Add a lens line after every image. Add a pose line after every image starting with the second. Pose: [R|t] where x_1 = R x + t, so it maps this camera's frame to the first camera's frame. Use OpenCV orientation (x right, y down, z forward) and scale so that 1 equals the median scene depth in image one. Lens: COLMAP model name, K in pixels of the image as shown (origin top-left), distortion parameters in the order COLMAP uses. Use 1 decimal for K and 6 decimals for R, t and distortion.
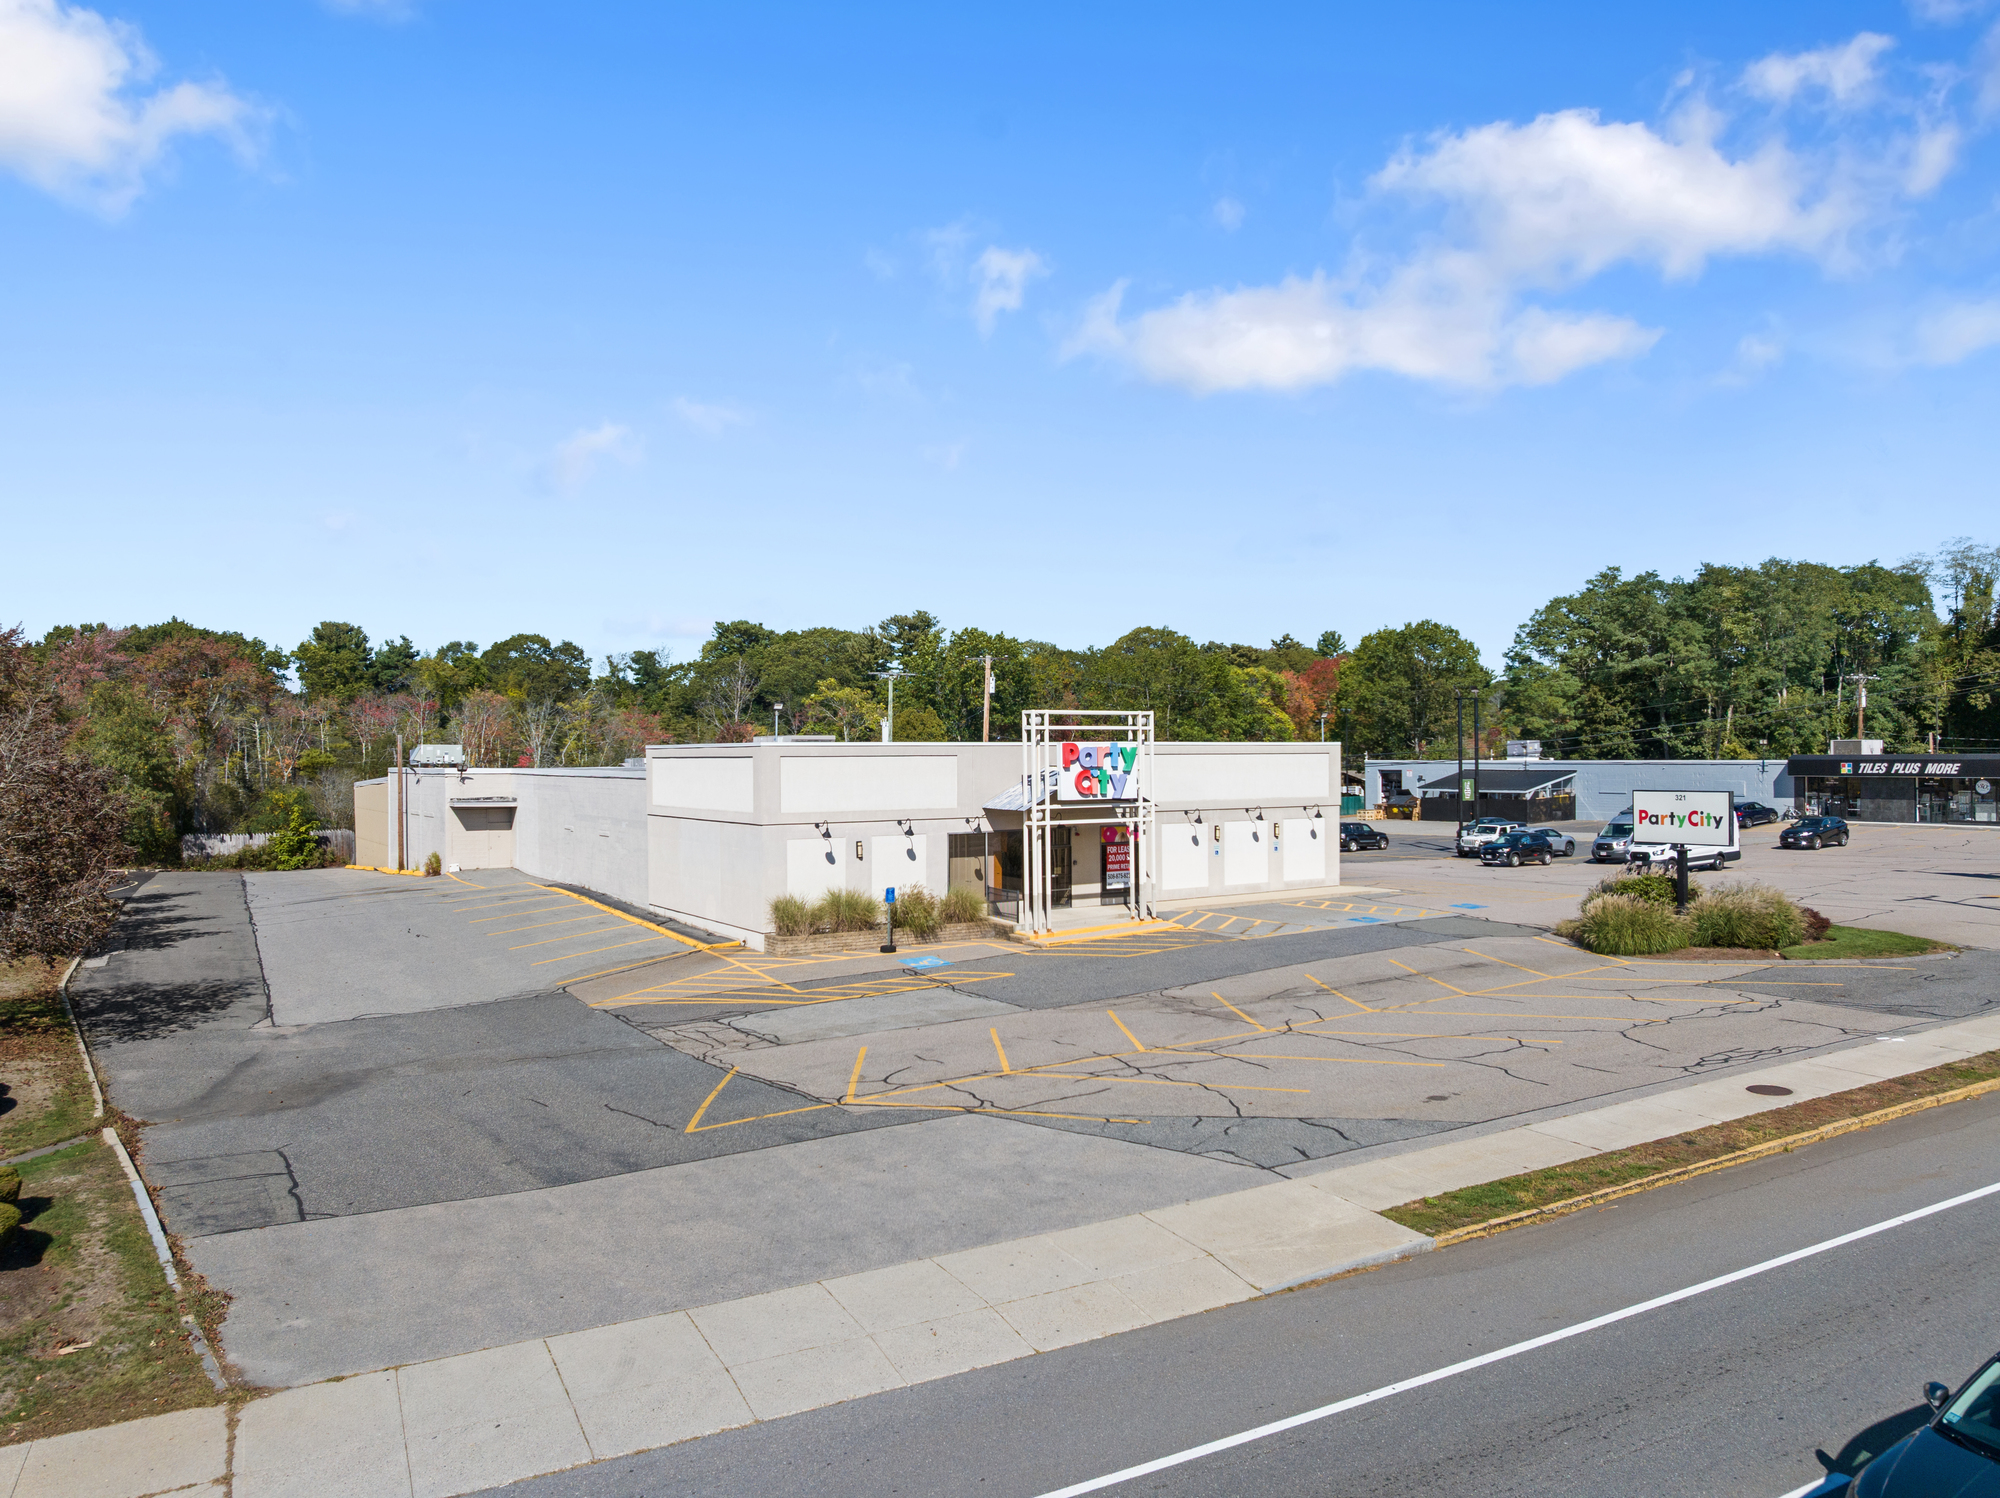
lens RADIAL K [[1398.3, 0, 1008.4], [0, 1398.3, 744.1], [0, 0, 1]] dist [-0.004640, -0.066885]
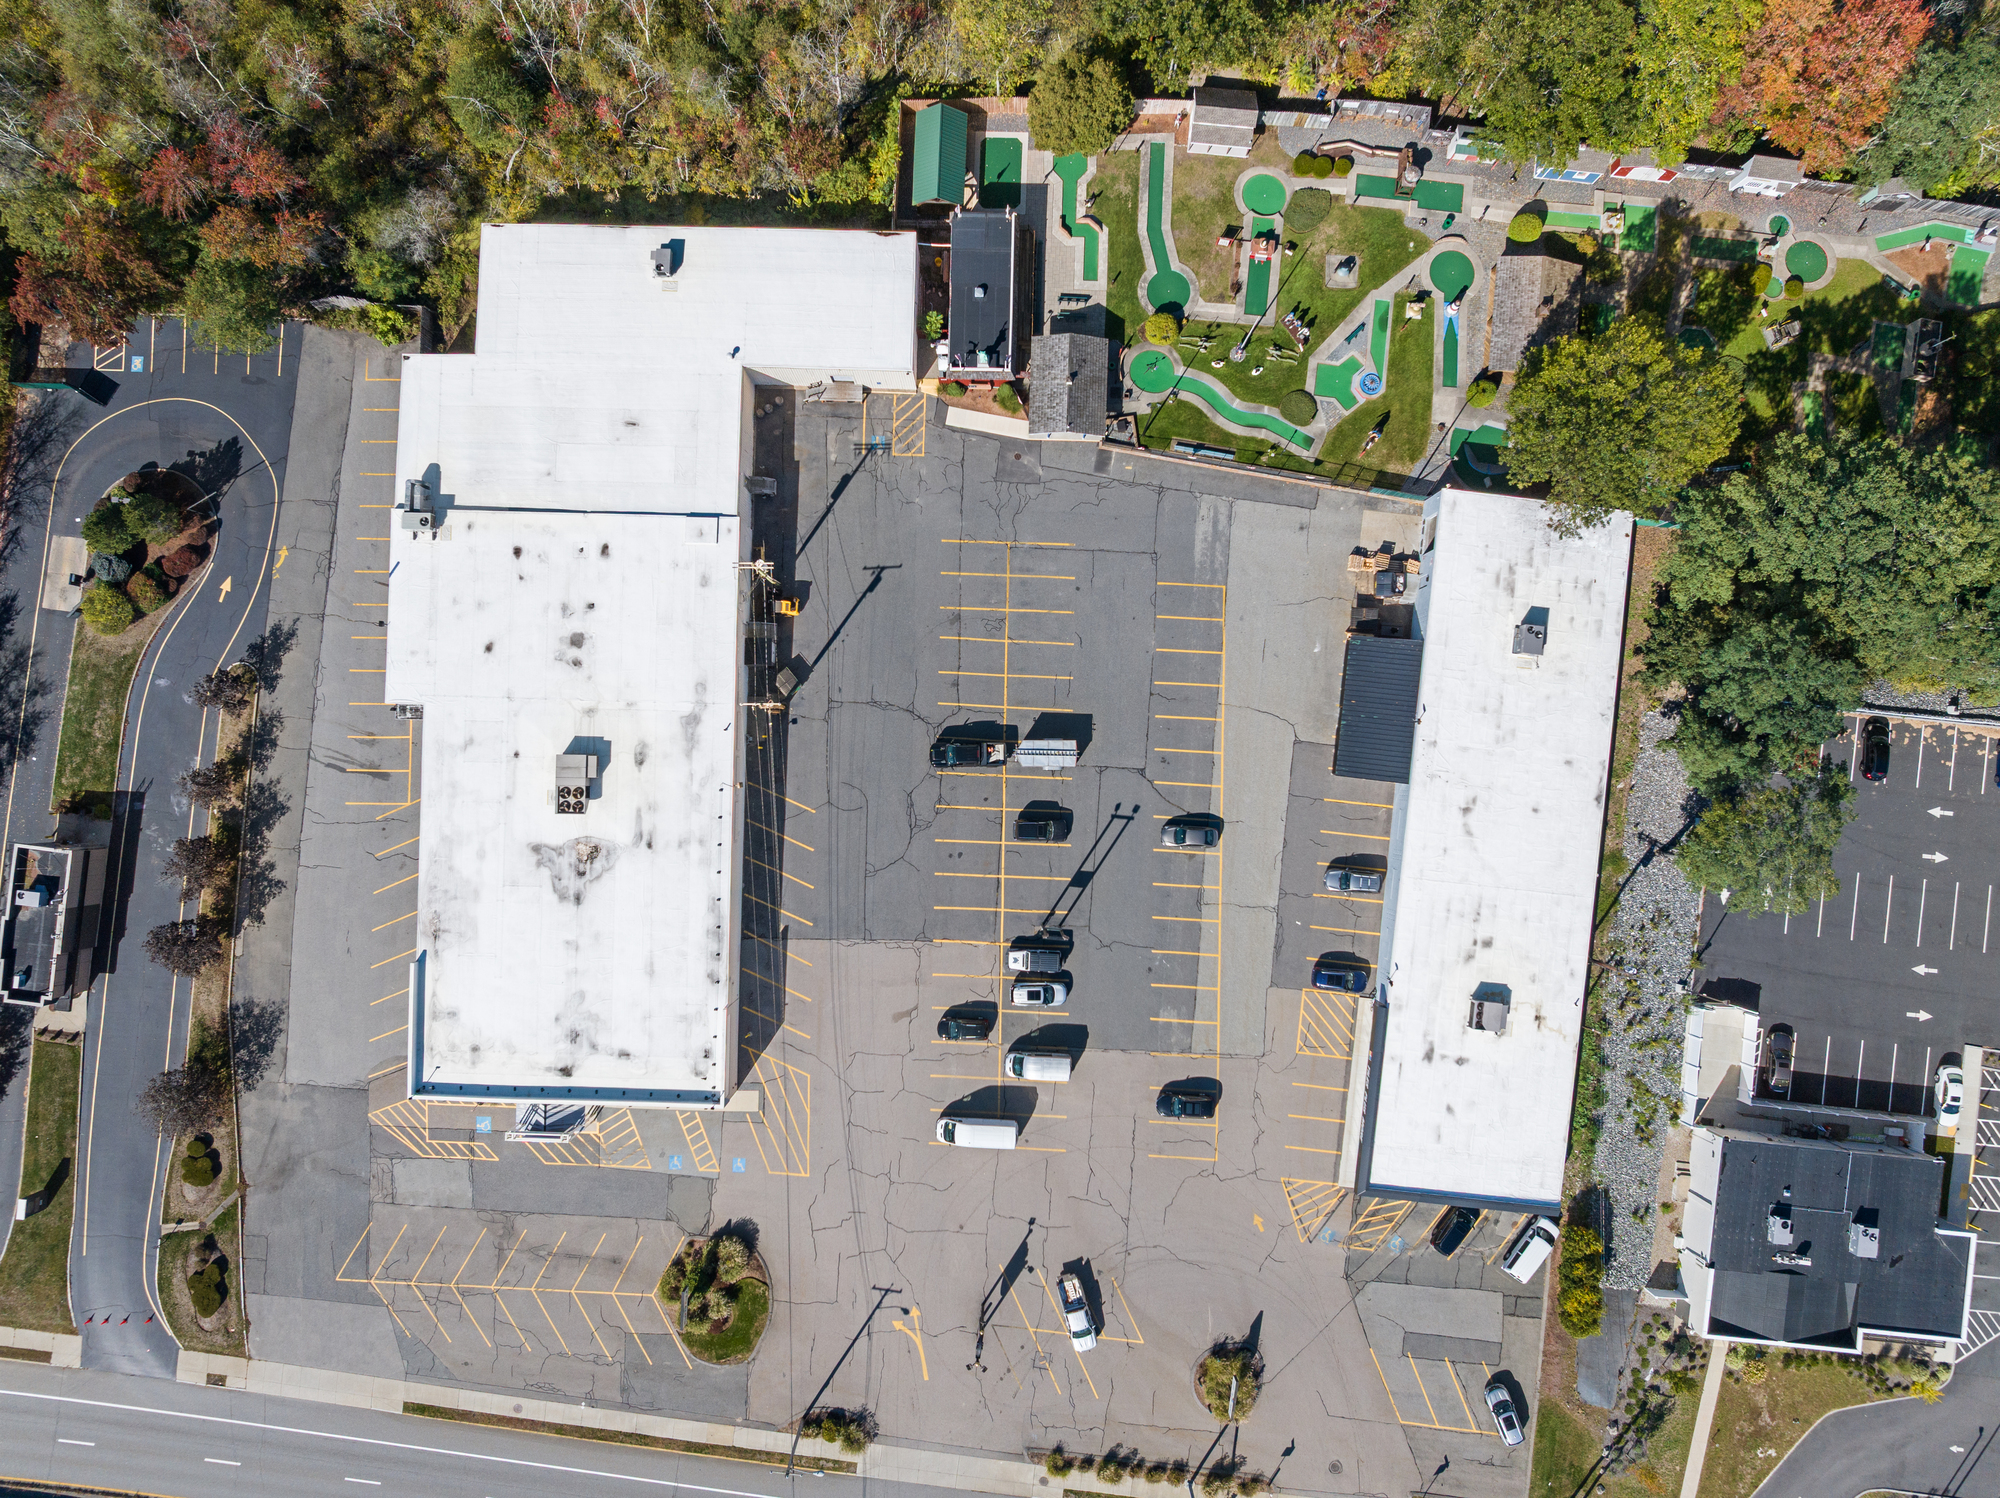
lens RADIAL K [[1408.6, 0, 1003.1], [0, 1408.6, 727.0], [0, 0, 1]] dist [-0.035864, -0.001217]
pose [[0.825171, 0.564832, -0.007633, 0.323903], [-0.000731, 0.014580, 0.999893, -2.324001], [0.564883, -0.825077, 0.012444, 1.939744]]
